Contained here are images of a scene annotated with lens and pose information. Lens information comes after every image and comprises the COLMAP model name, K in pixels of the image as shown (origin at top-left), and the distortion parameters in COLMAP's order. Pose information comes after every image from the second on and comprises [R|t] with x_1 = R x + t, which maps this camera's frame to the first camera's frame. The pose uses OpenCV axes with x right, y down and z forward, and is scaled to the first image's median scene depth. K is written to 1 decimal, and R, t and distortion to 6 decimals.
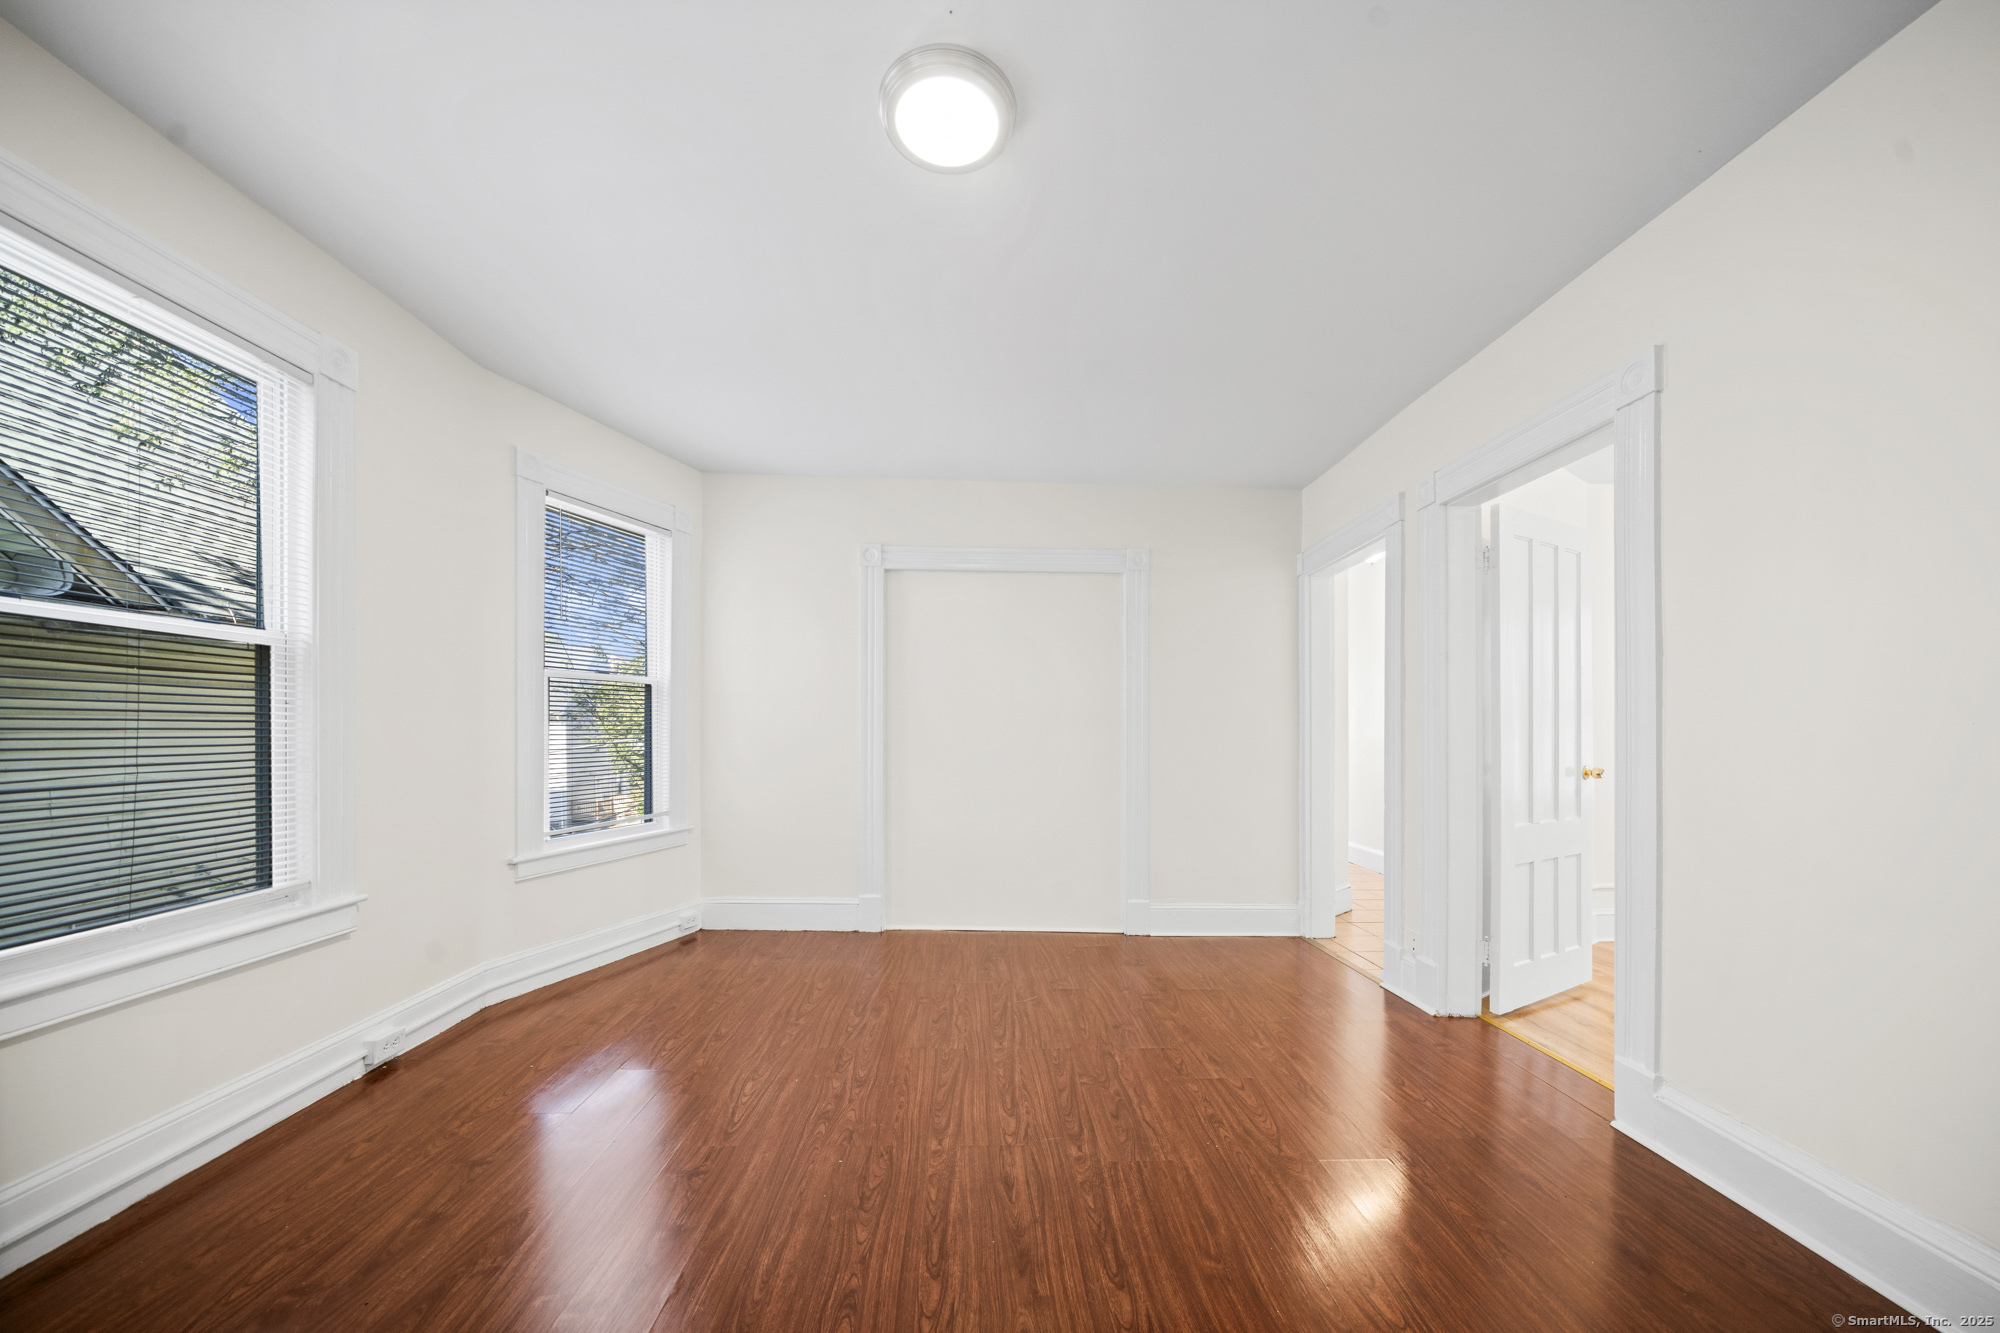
lens RADIAL K [[707.1, 0, 997.5], [0, 707.1, 717.7], [0, 0, 1]] dist [-0.000436, -0.000232]
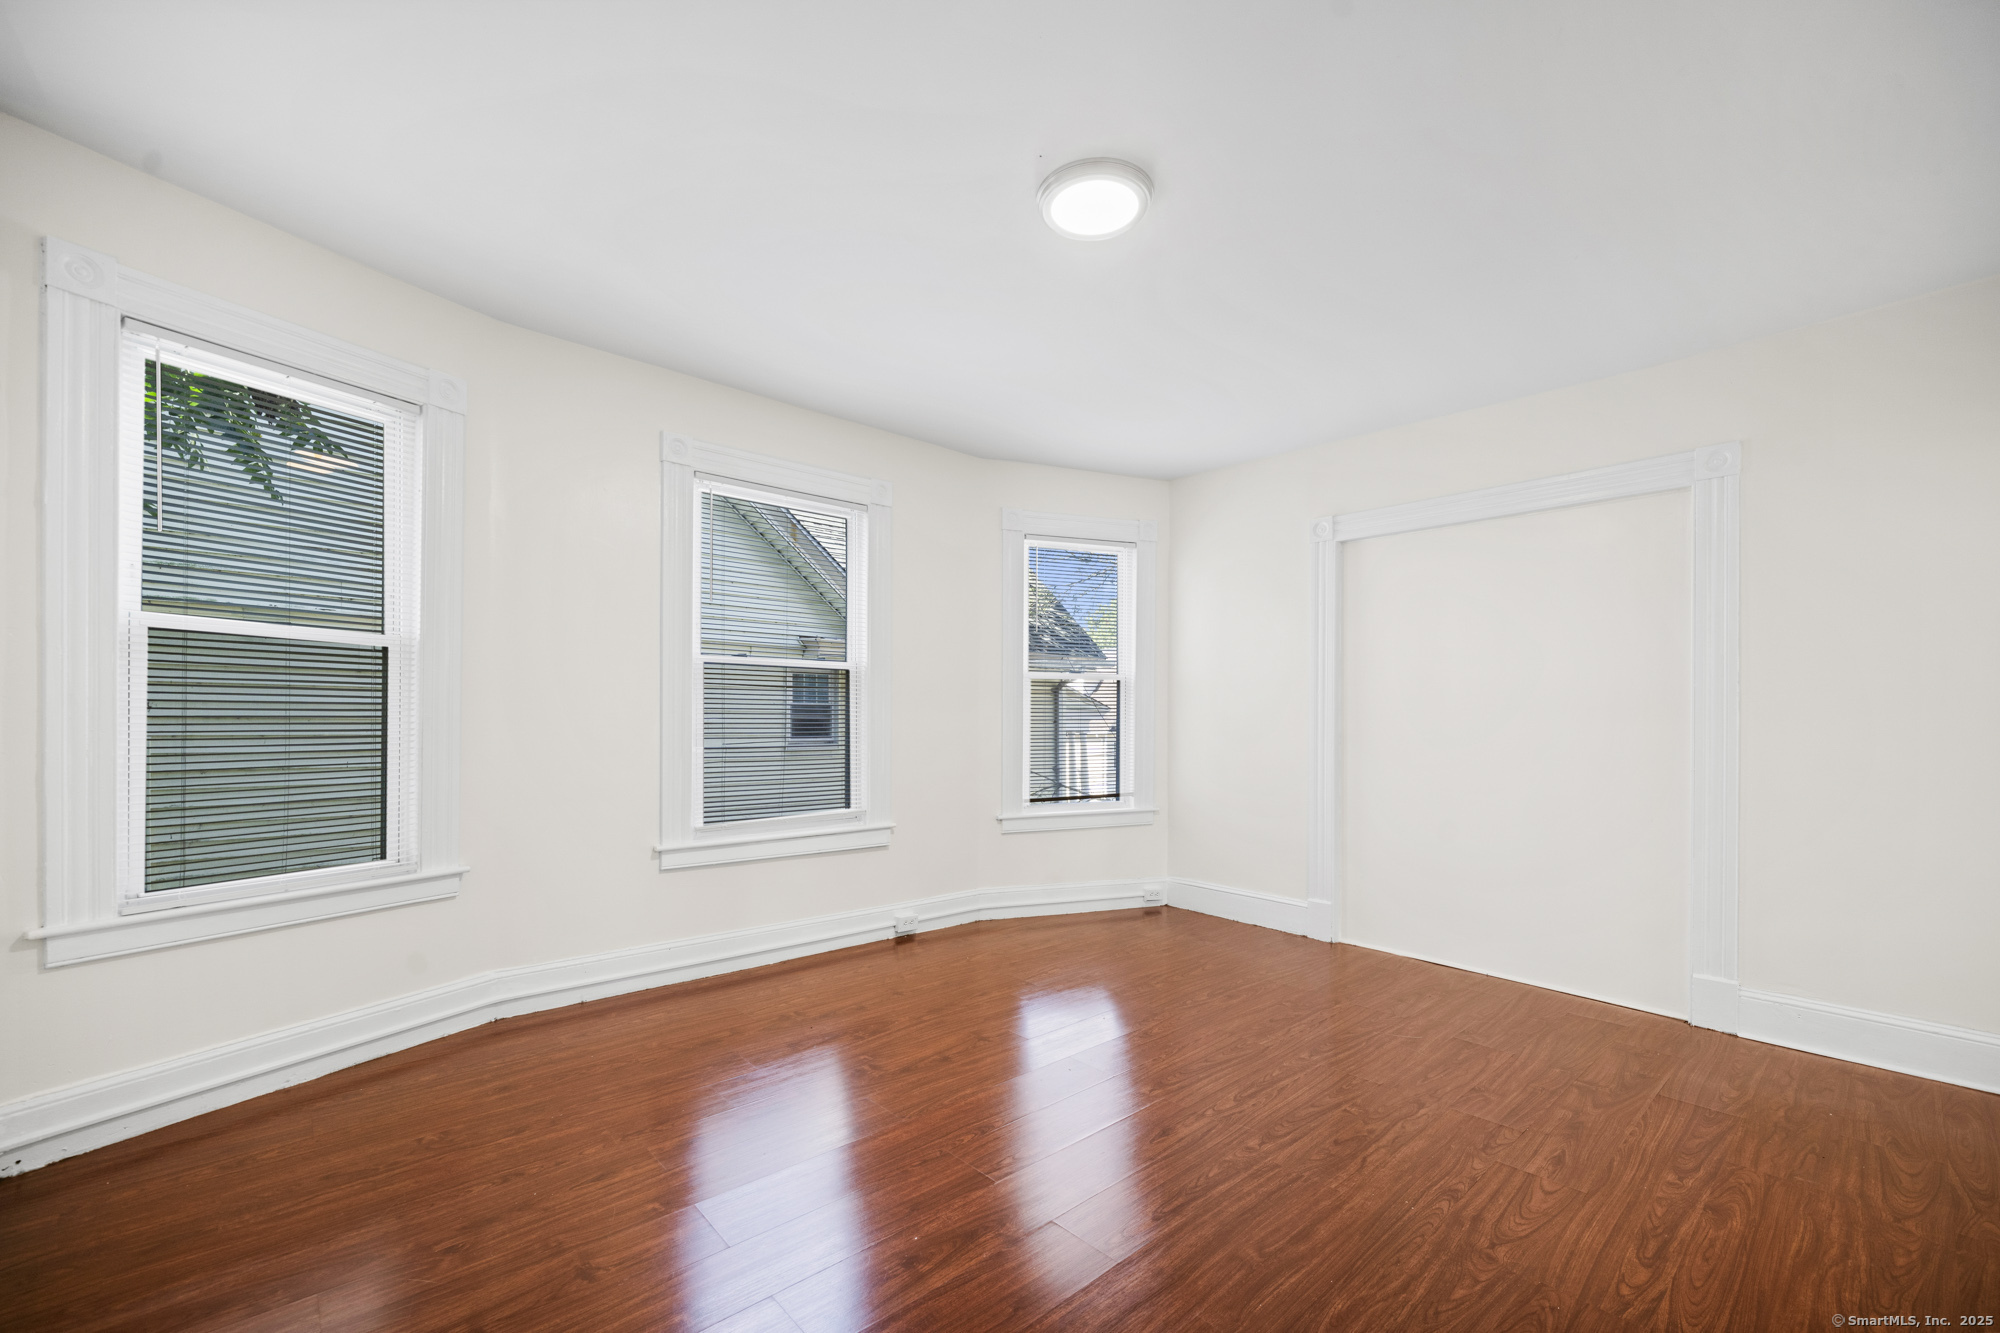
lens RADIAL K [[814.2, 0, 1000.2], [0, 814.2, 721.2], [0, 0, 1]] dist [0.001102, 0.000208]
pose [[0.651459, -0.000304, -0.758684, 0.380318], [0.012507, 0.999868, 0.010338, 0.001598], [0.758581, -0.016224, 0.651377, -0.003747]]
